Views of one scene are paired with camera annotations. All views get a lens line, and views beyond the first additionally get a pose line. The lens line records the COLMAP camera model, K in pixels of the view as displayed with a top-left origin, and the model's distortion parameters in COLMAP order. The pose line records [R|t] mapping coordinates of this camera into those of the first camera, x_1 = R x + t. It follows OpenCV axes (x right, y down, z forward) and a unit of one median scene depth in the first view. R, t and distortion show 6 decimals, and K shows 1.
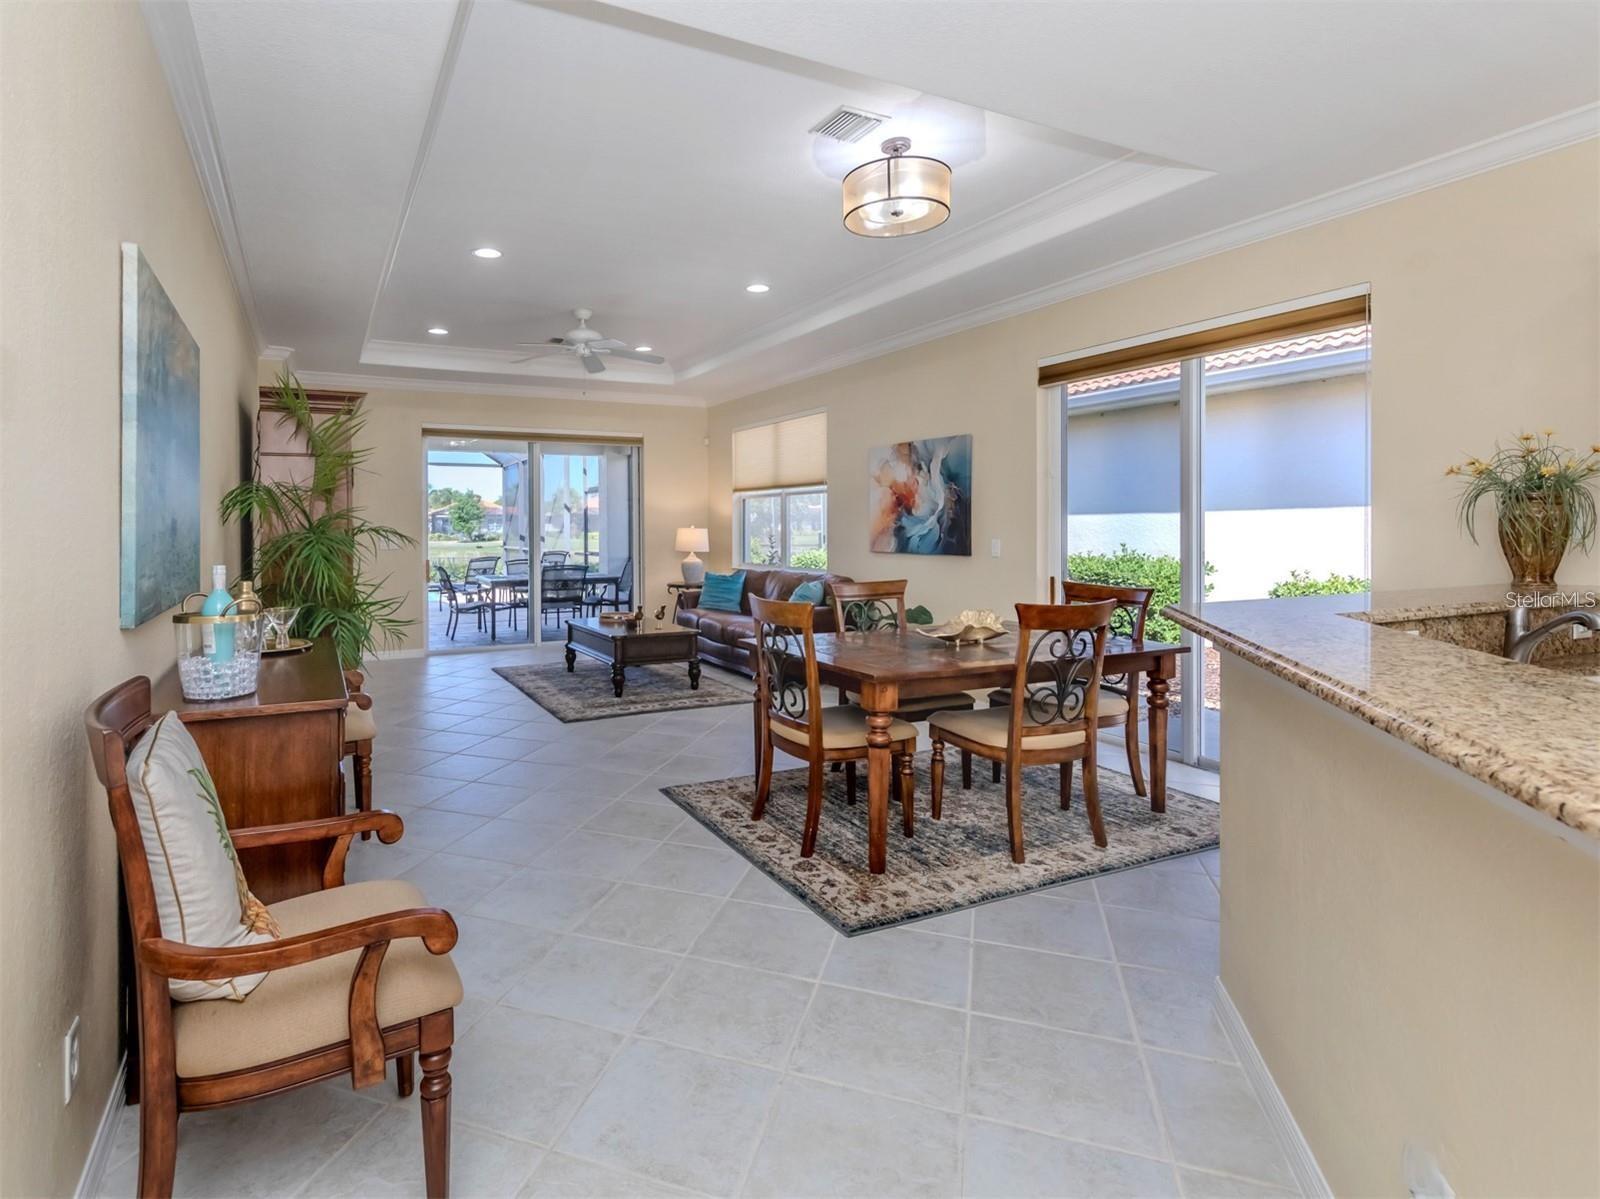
lens RADIAL K [[822.3, 0, 666.6], [0, 822.3, 527.9], [0, 0, 1]] dist [-0.002880, 0.000257]
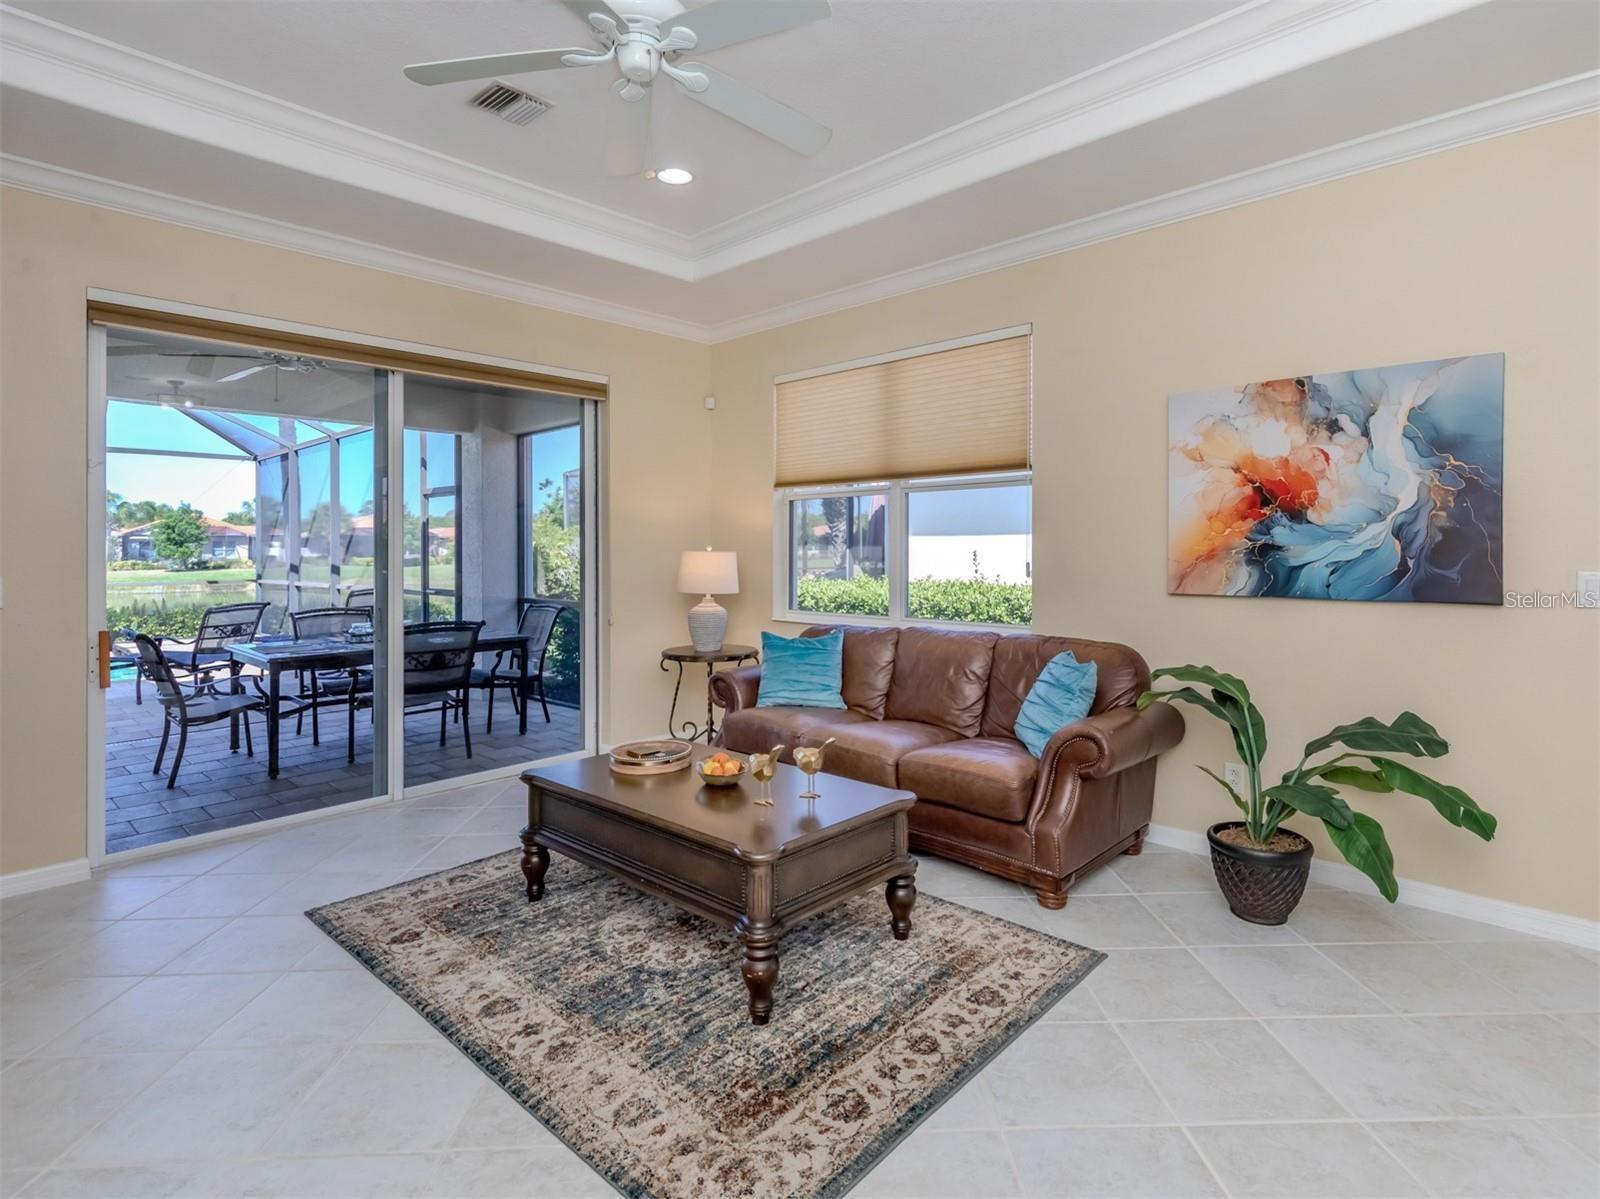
lens RADIAL K [[840.1, 0, 811.0], [0, 840.1, 544.5], [0, 0, 1]] dist [0.004684, 0.001587]
pose [[0.918568, 0.000542, 0.395262, -0.186324], [0.002820, 0.999965, -0.007925, 0.001204], [-0.395252, 0.008394, 0.918534, 0.655254]]
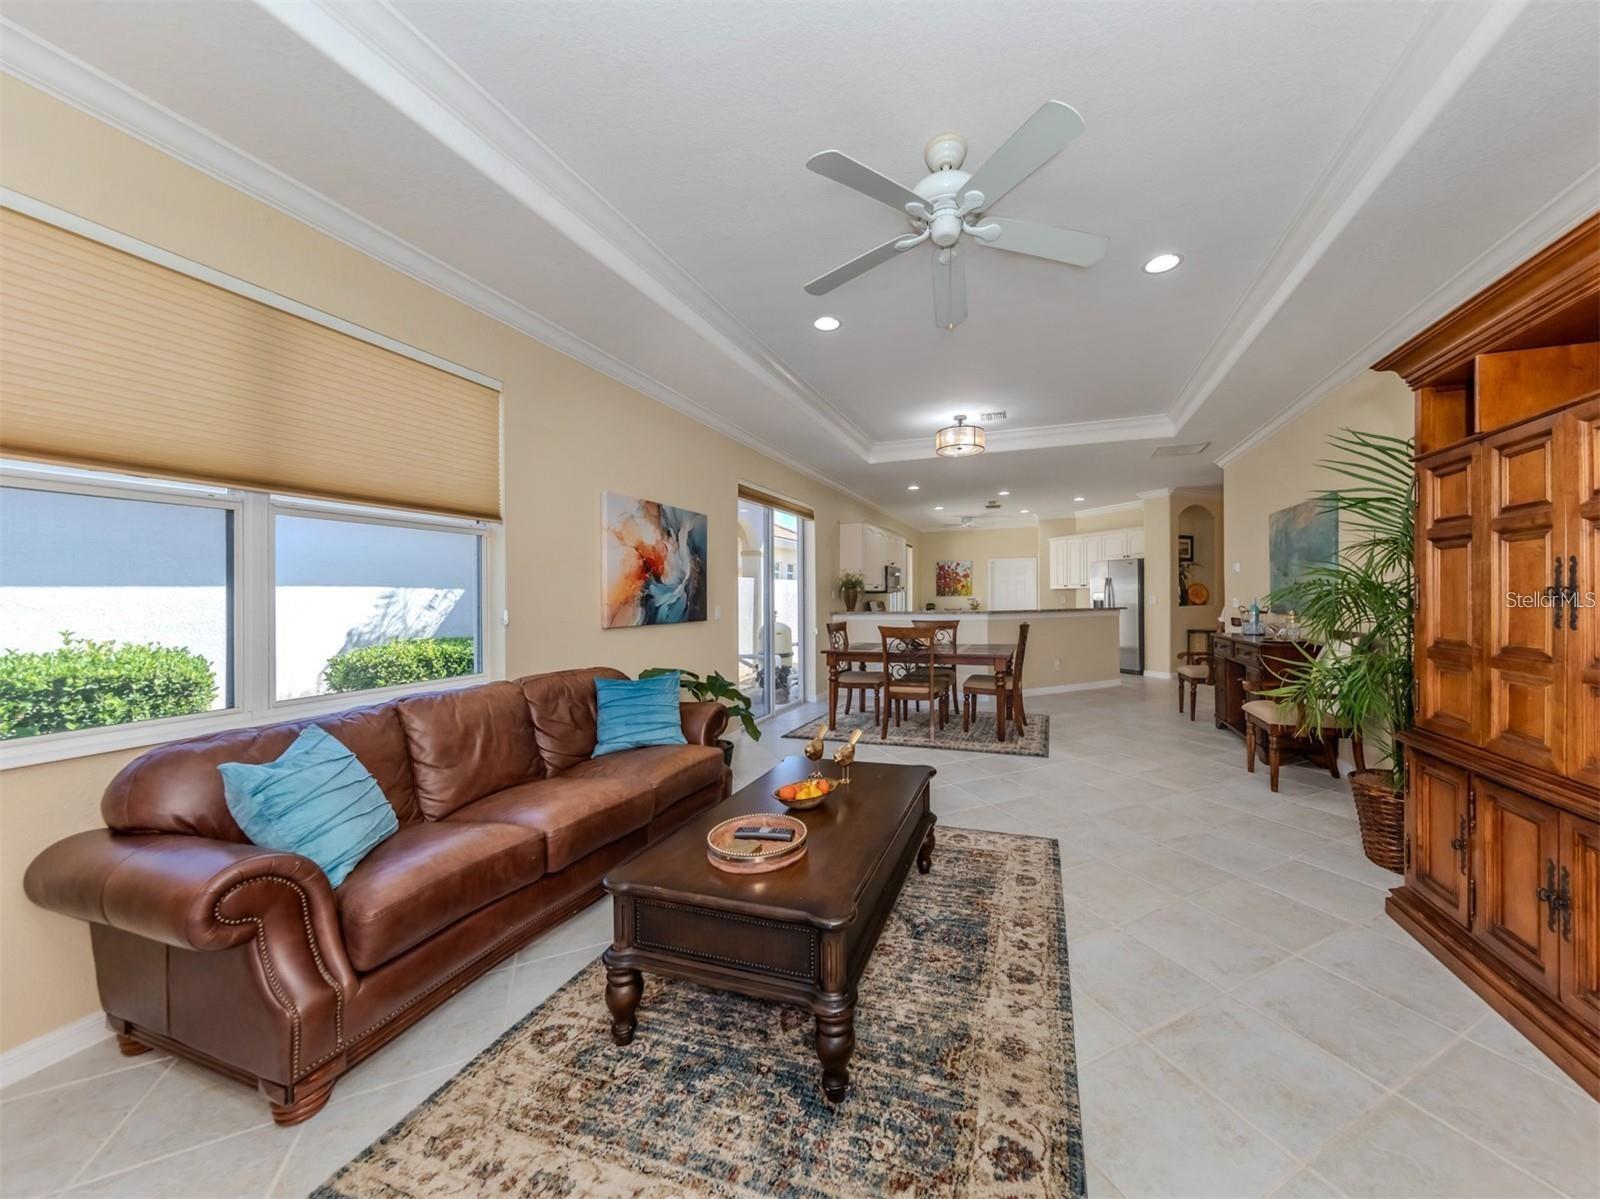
lens RADIAL K [[571.8, 0, 877.6], [0, 571.8, 603.8], [0, 0, 1]] dist [0.000395, 0.000015]
pose [[-0.770254, 0.007207, 0.637697, -0.304698], [0.018923, 0.999754, 0.011558, 0.005213], [-0.637457, 0.020970, -0.770201, 1.359016]]
